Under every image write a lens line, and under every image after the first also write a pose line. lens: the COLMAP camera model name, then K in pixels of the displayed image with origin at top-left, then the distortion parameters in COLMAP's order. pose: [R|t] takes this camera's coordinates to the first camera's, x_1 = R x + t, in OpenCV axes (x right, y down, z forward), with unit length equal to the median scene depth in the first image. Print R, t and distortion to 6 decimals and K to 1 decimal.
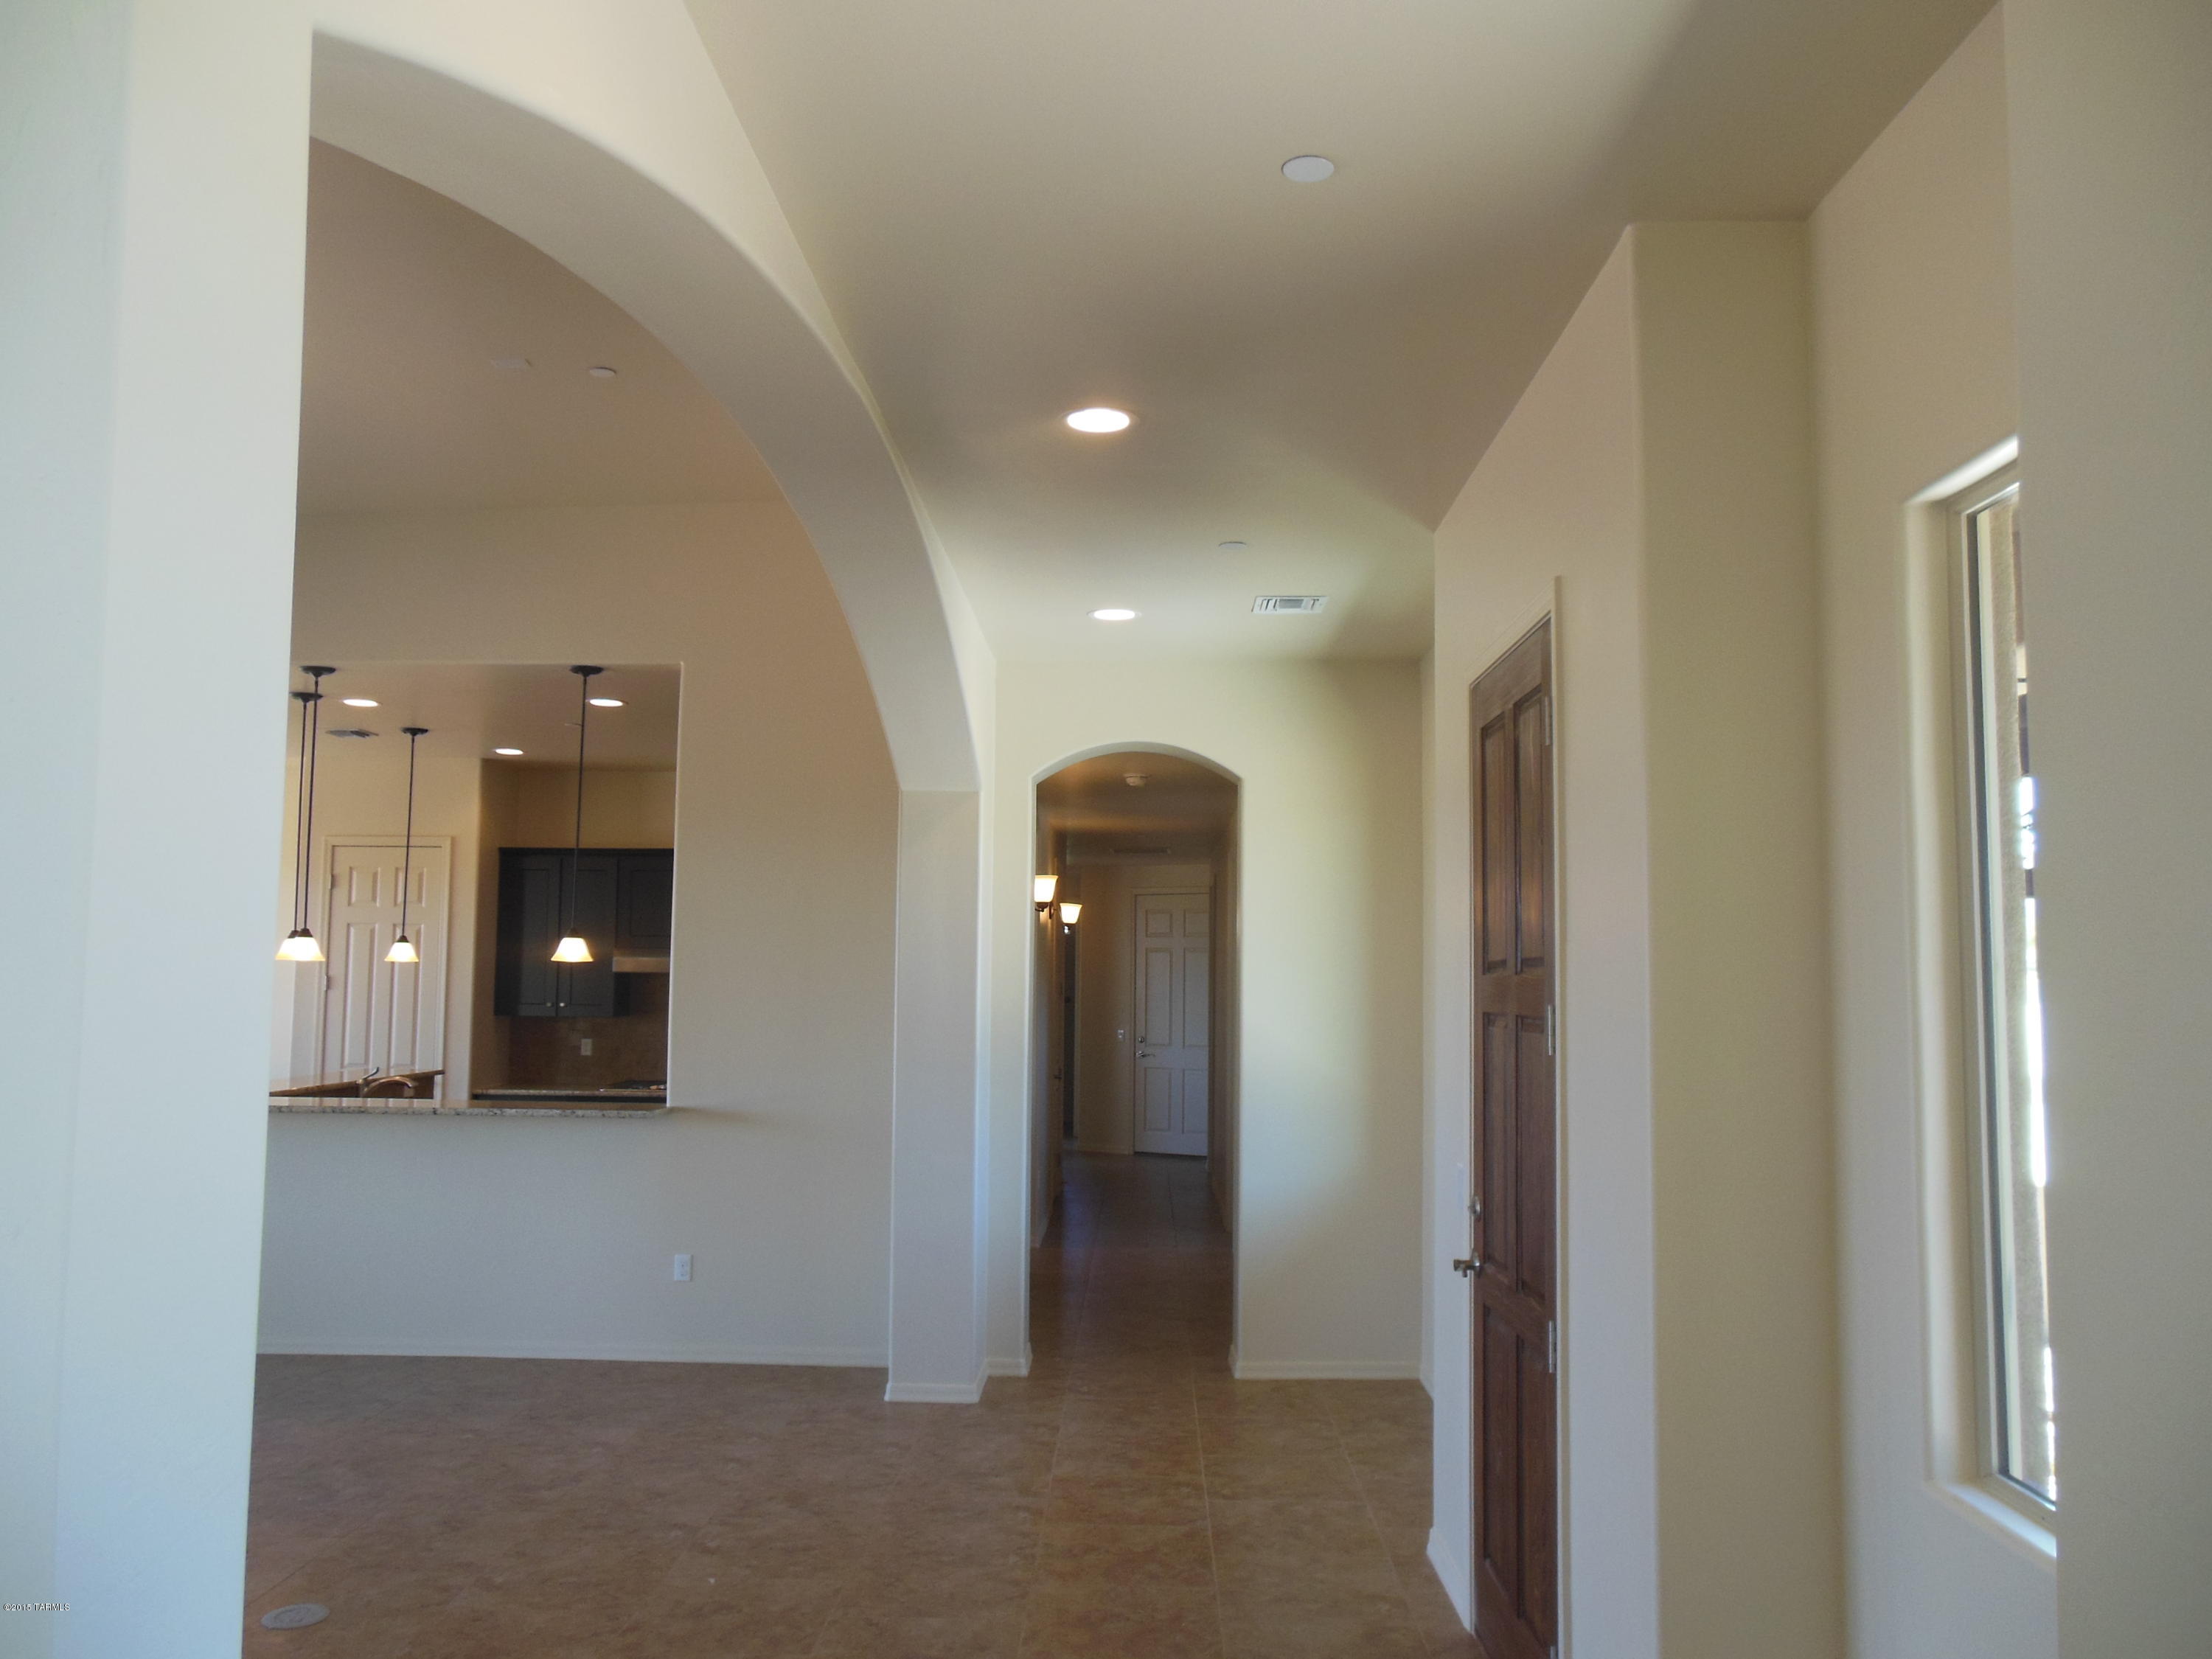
lens RADIAL K [[1758.0, 0, 1106.0], [0, 1758.0, 829.5], [0, 0, 1]] dist [-0.183209, 0.326921]
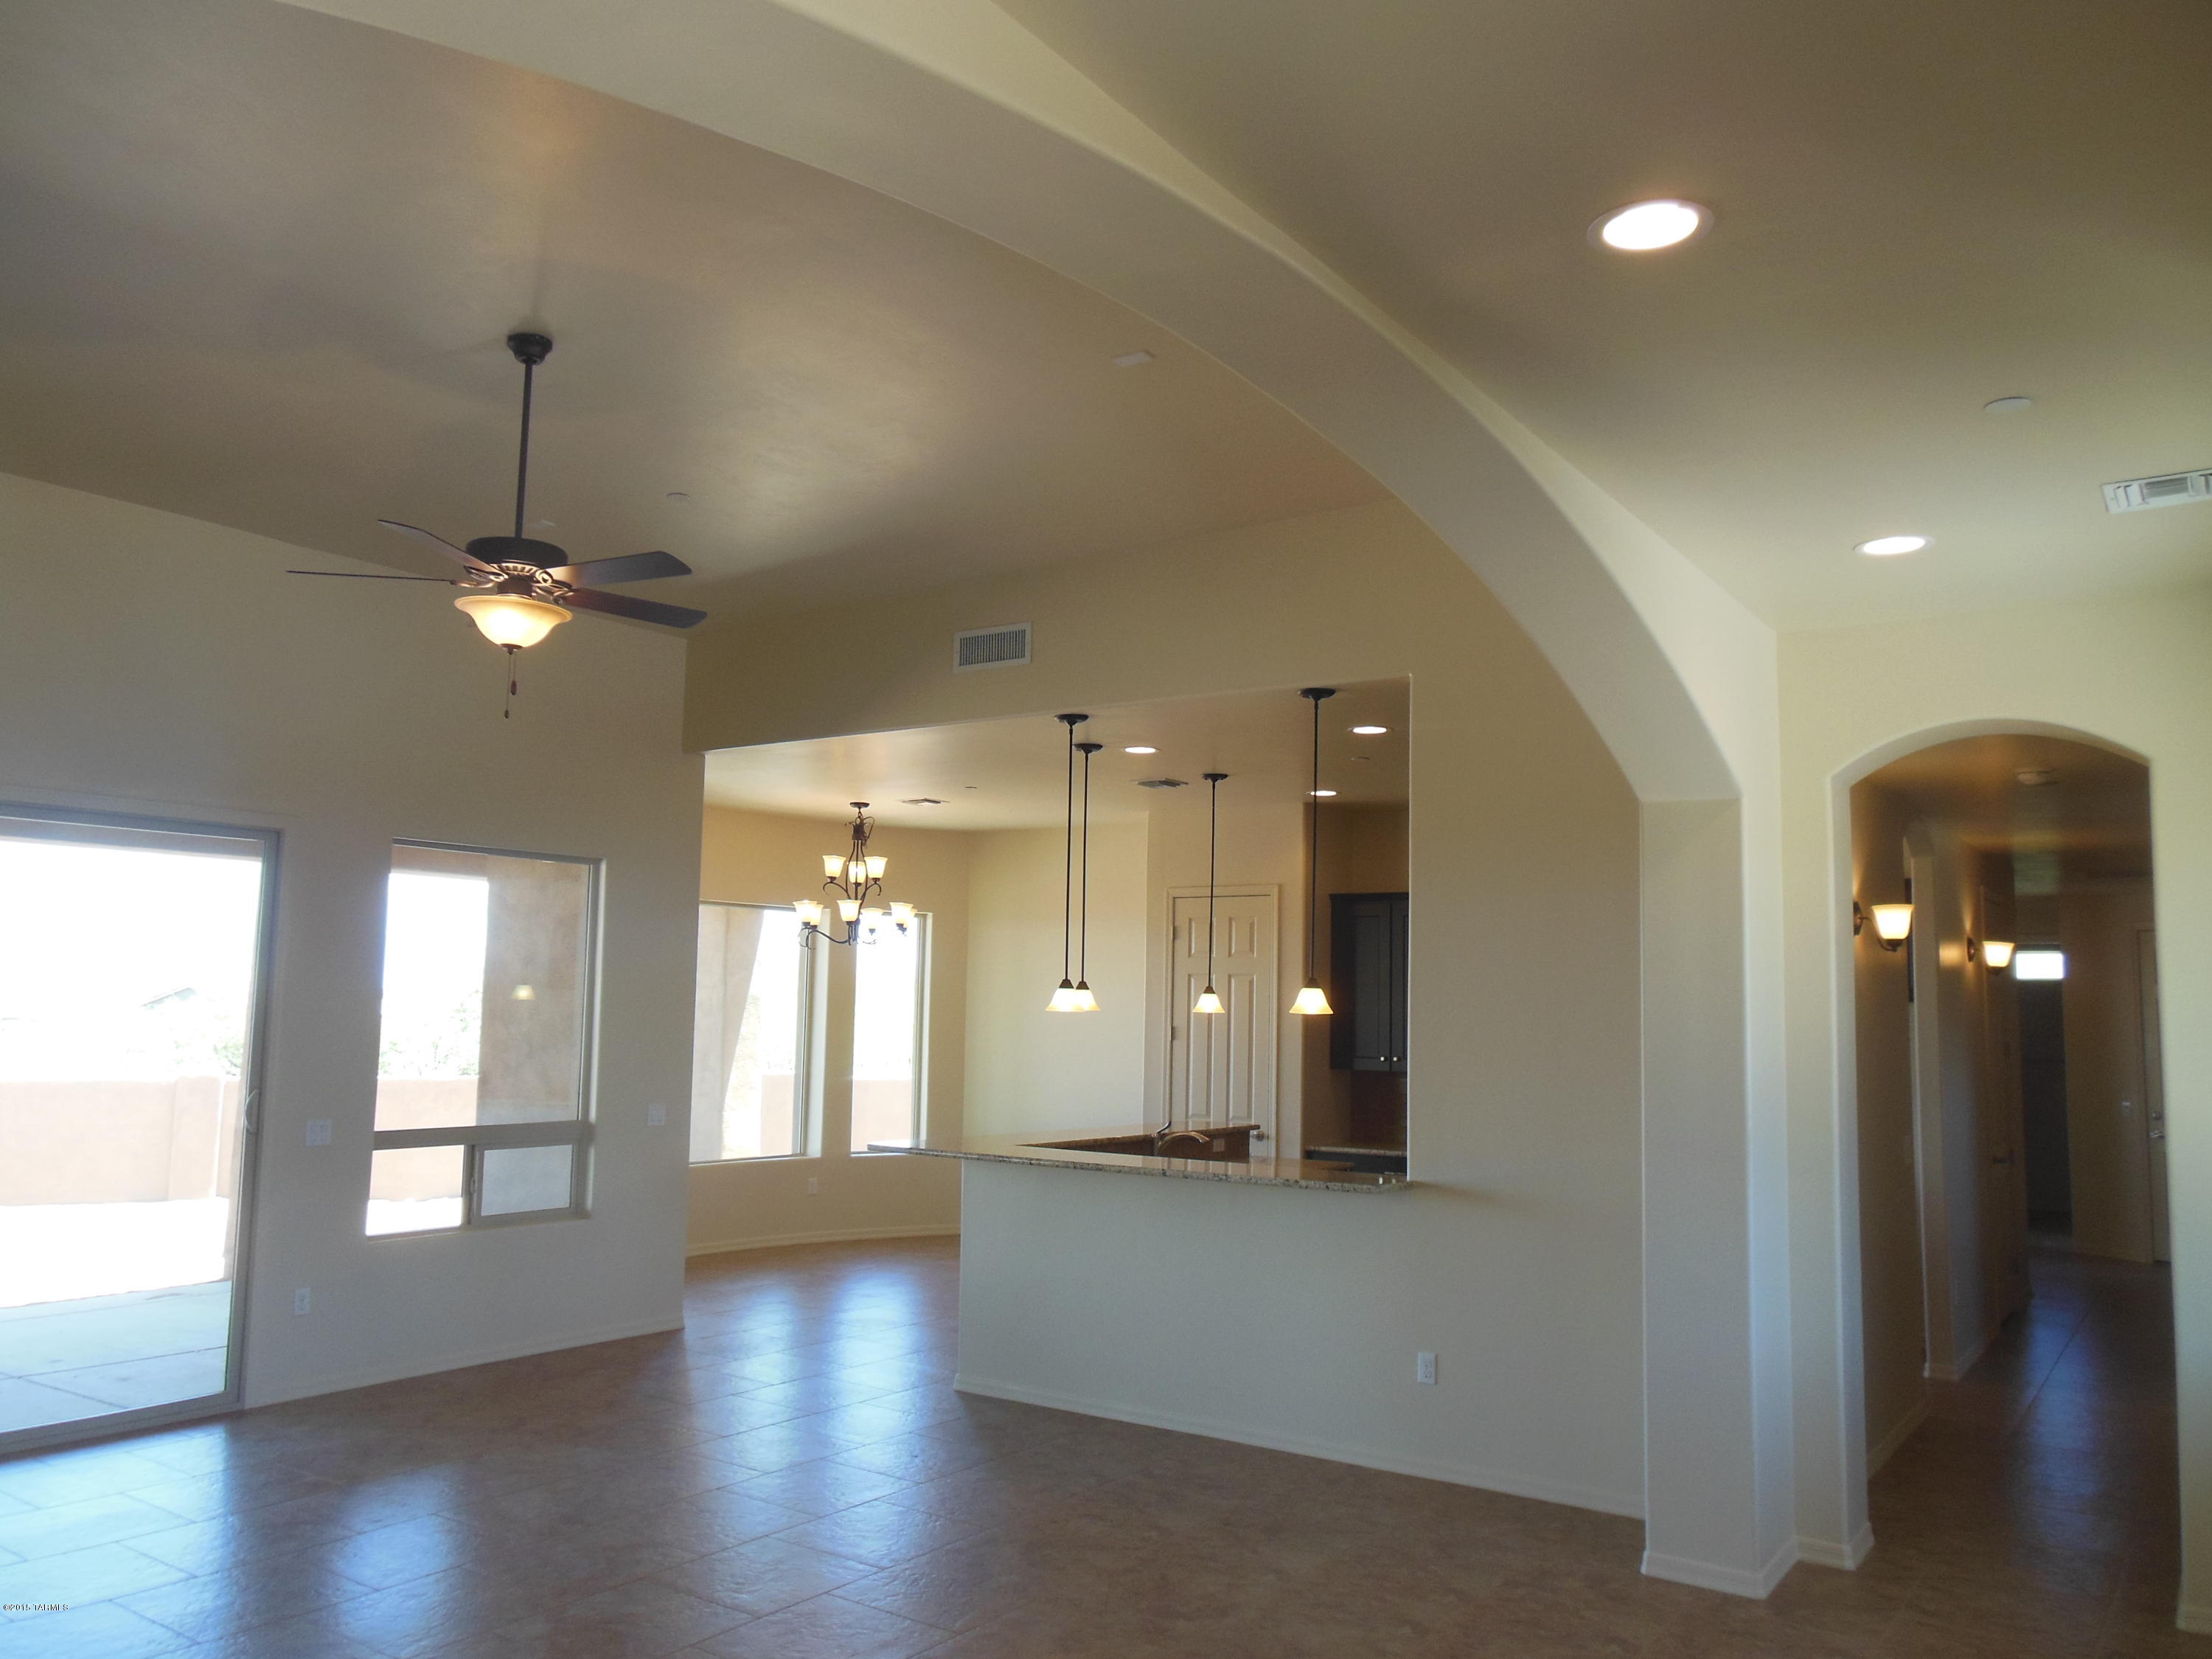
lens RADIAL K [[1694.6, 0, 1106.0], [0, 1694.6, 829.5], [0, 0, 1]] dist [-0.075873, 0.112058]
pose [[0.822517, -0.052460, -0.566315, 0.113865], [0.034434, 0.998504, -0.042483, 0.014377], [0.567697, 0.015443, 0.823093, 0.211097]]
